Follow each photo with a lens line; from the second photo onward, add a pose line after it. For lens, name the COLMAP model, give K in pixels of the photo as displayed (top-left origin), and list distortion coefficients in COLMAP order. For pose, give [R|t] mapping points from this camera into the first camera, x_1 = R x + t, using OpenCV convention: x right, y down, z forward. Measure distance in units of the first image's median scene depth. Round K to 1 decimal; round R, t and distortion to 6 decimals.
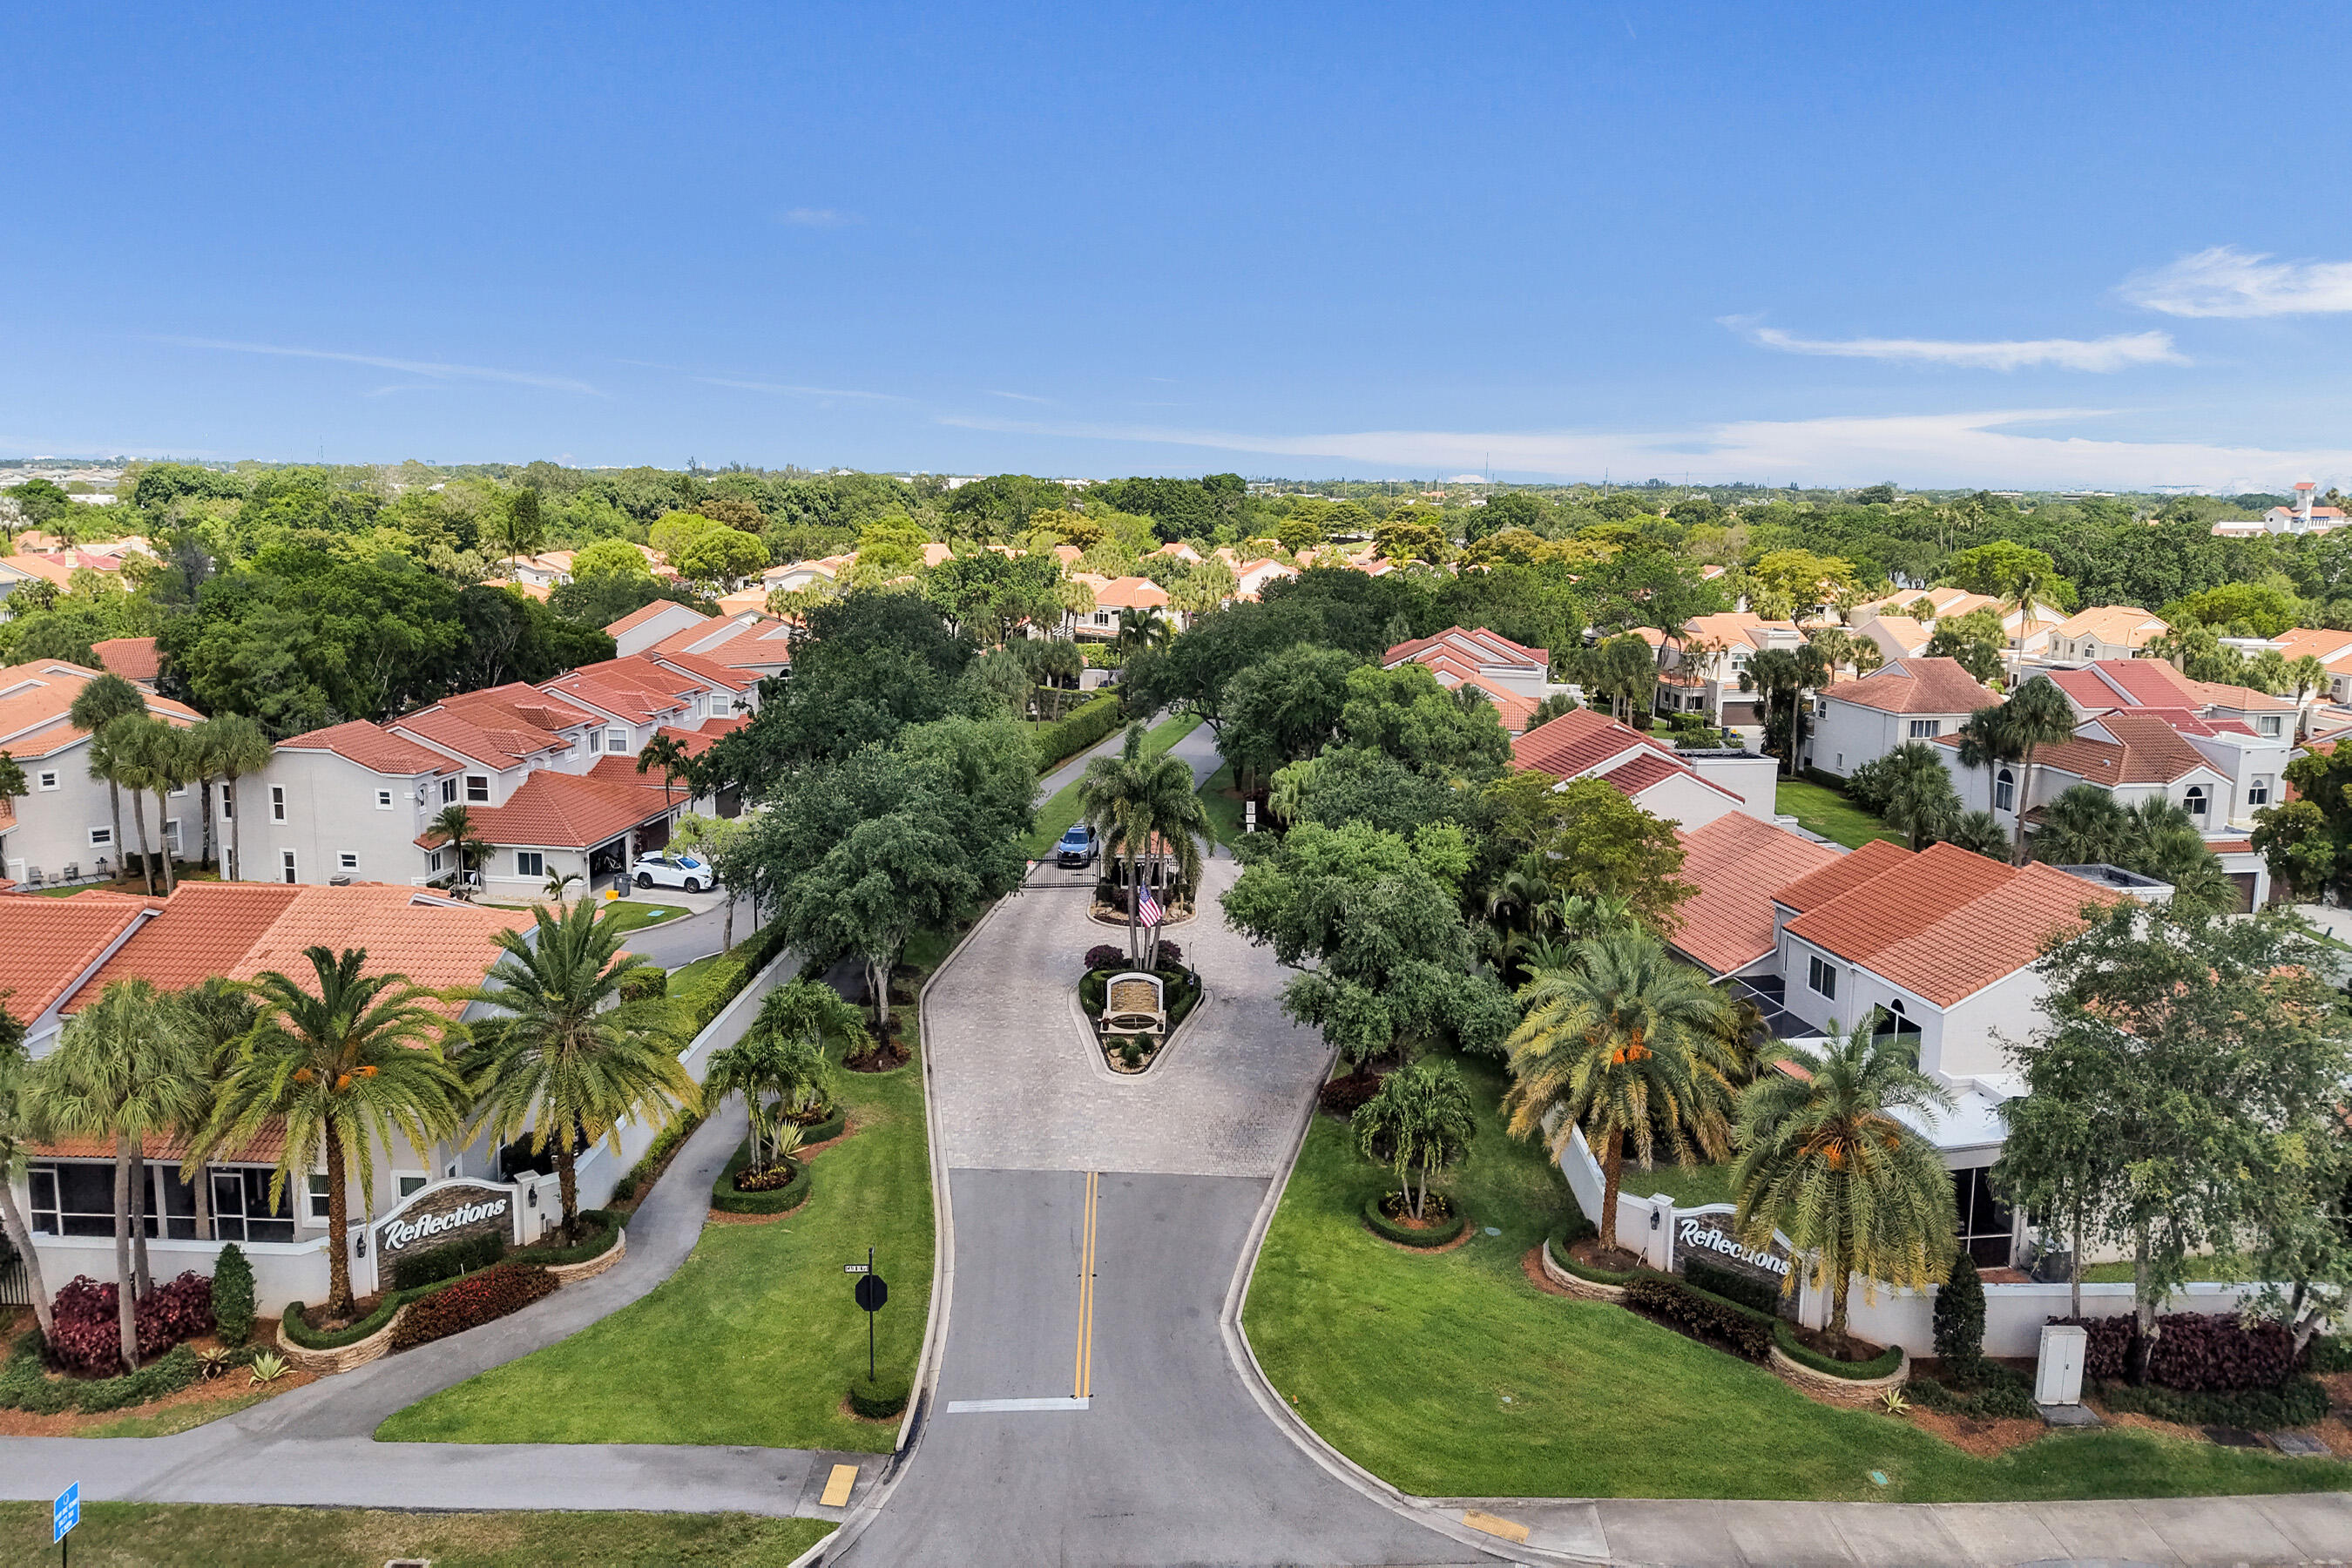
lens RADIAL K [[1560.2, 0, 1175.4], [0, 1560.2, 784.1], [0, 0, 1]] dist [0.005747, -0.003591]
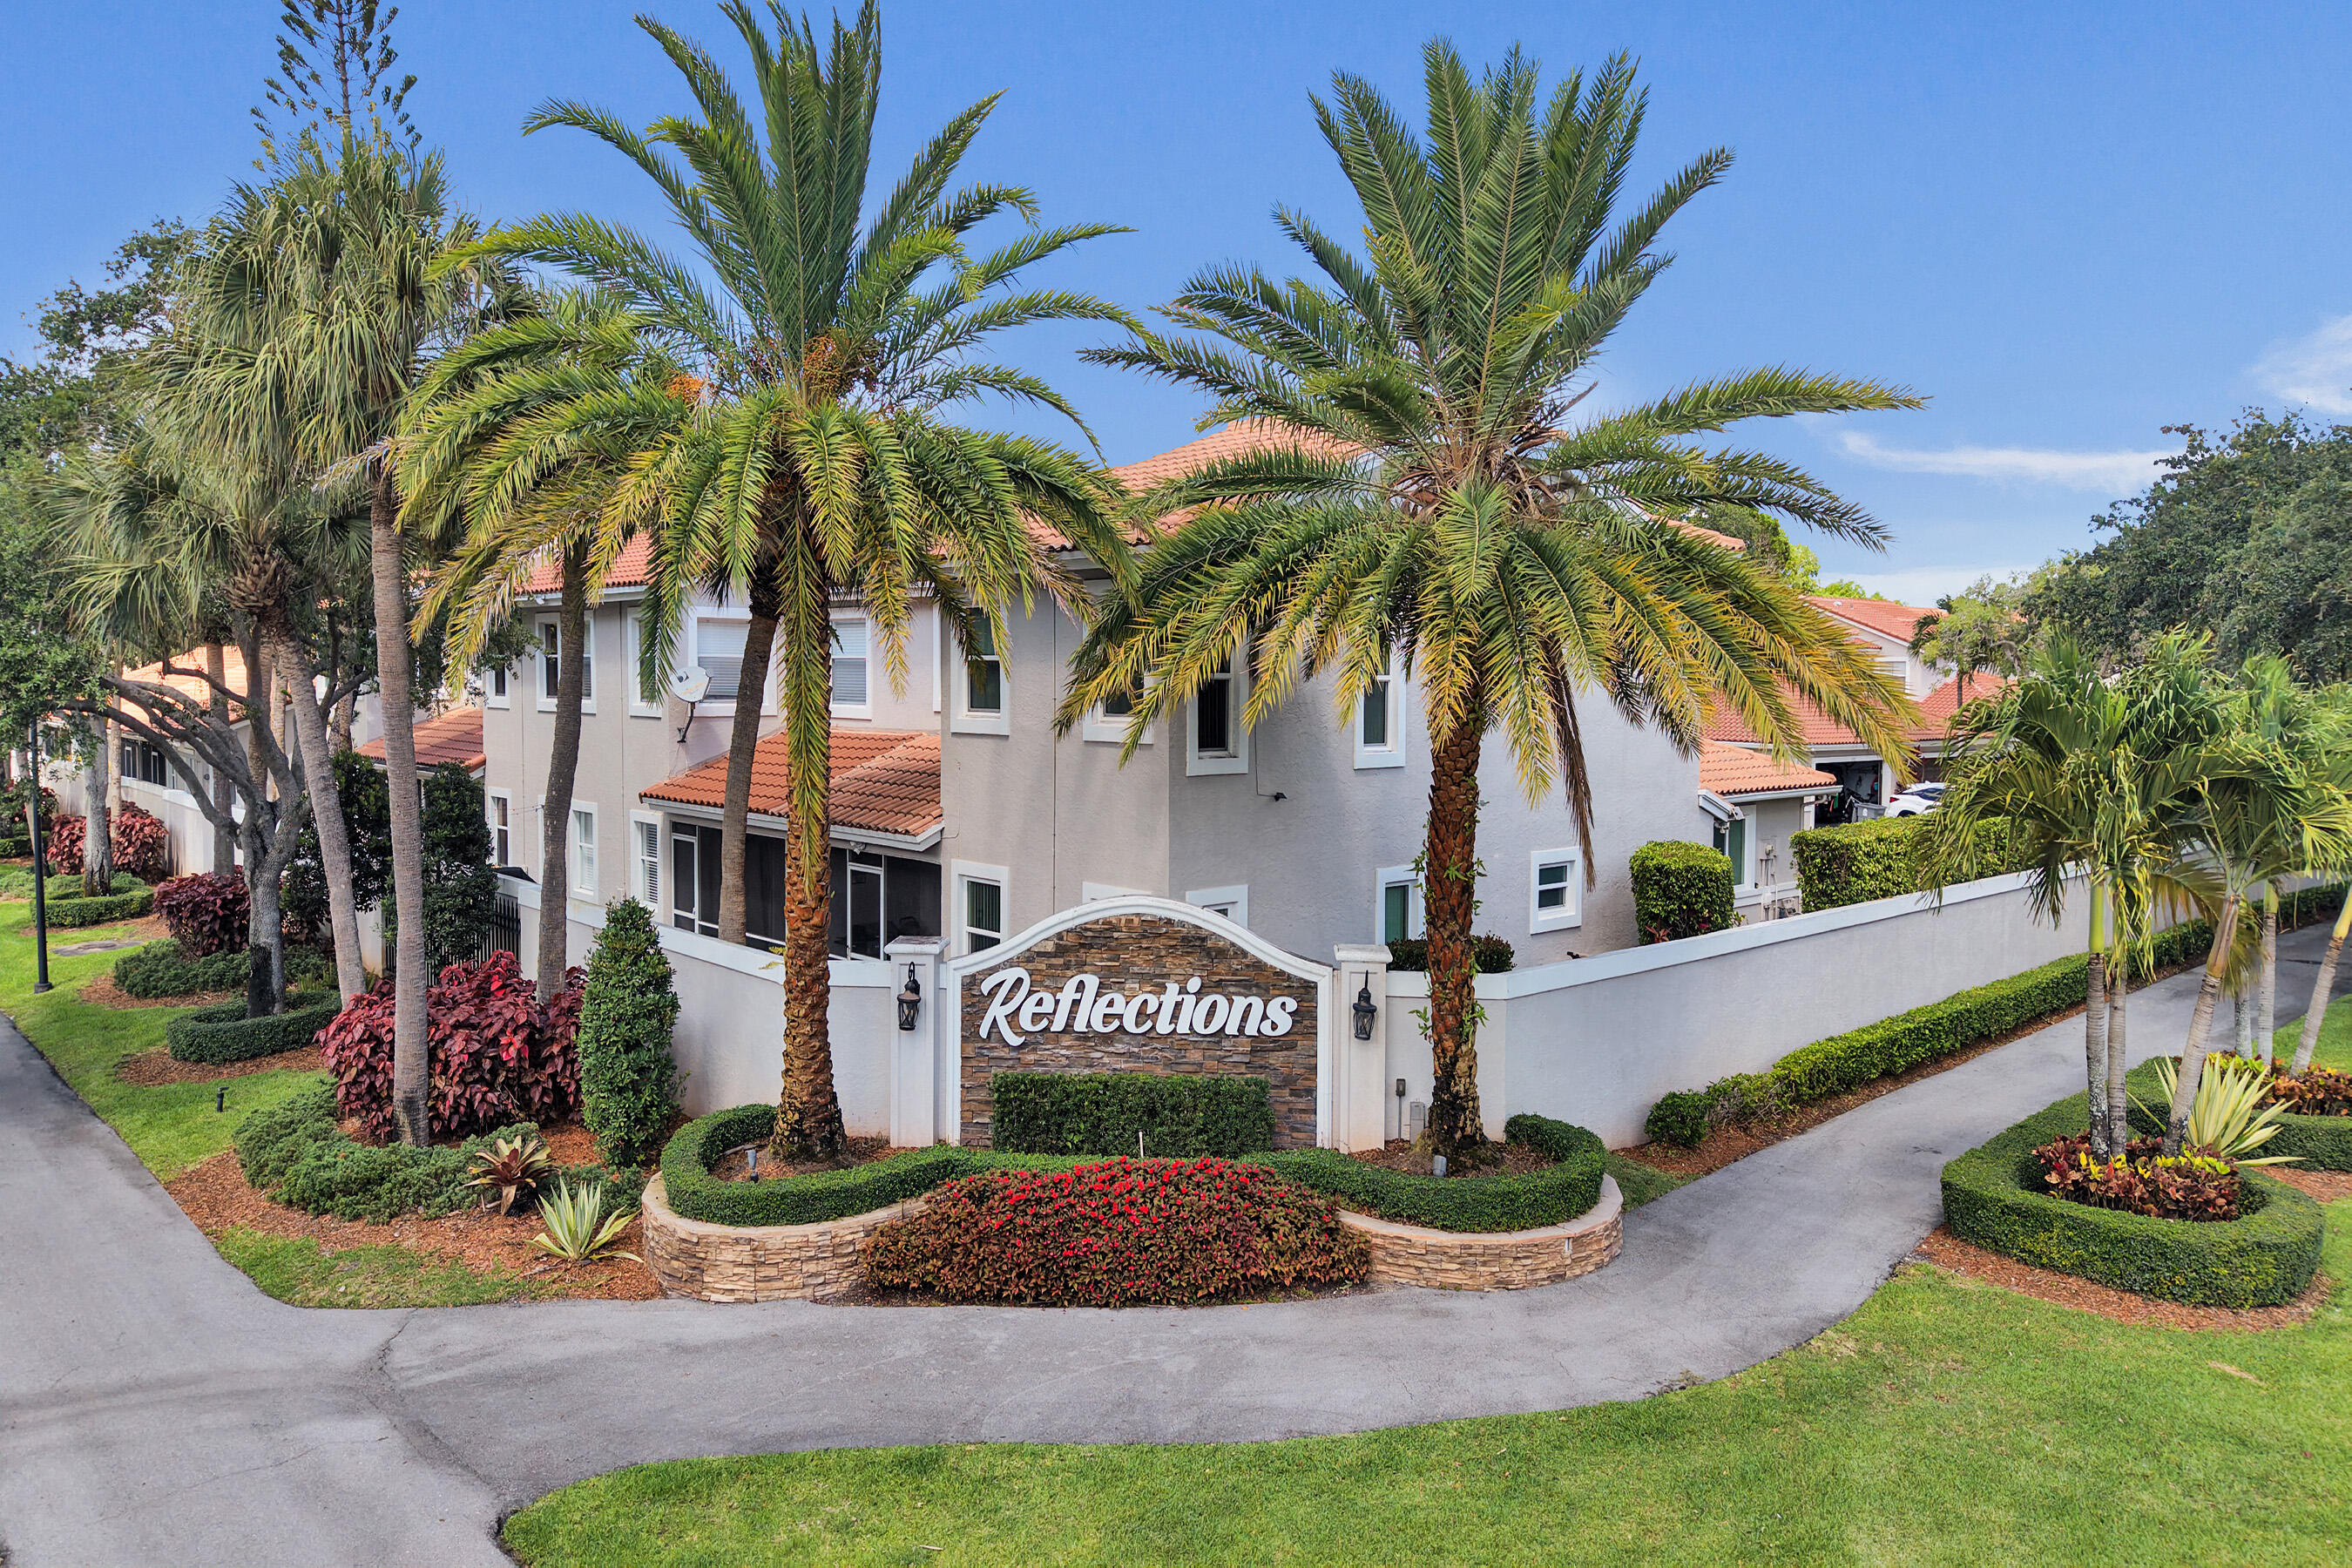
lens RADIAL K [[1560.2, 0, 1172.6], [0, 1560.2, 780.1], [0, 0, 1]] dist [0.005747, -0.003591]
pose [[0.694339, 0.033314, -0.718877, -0.204894], [-0.131514, 0.987980, -0.081240, 0.253675], [0.707529, 0.150951, 0.690374, 0.746230]]
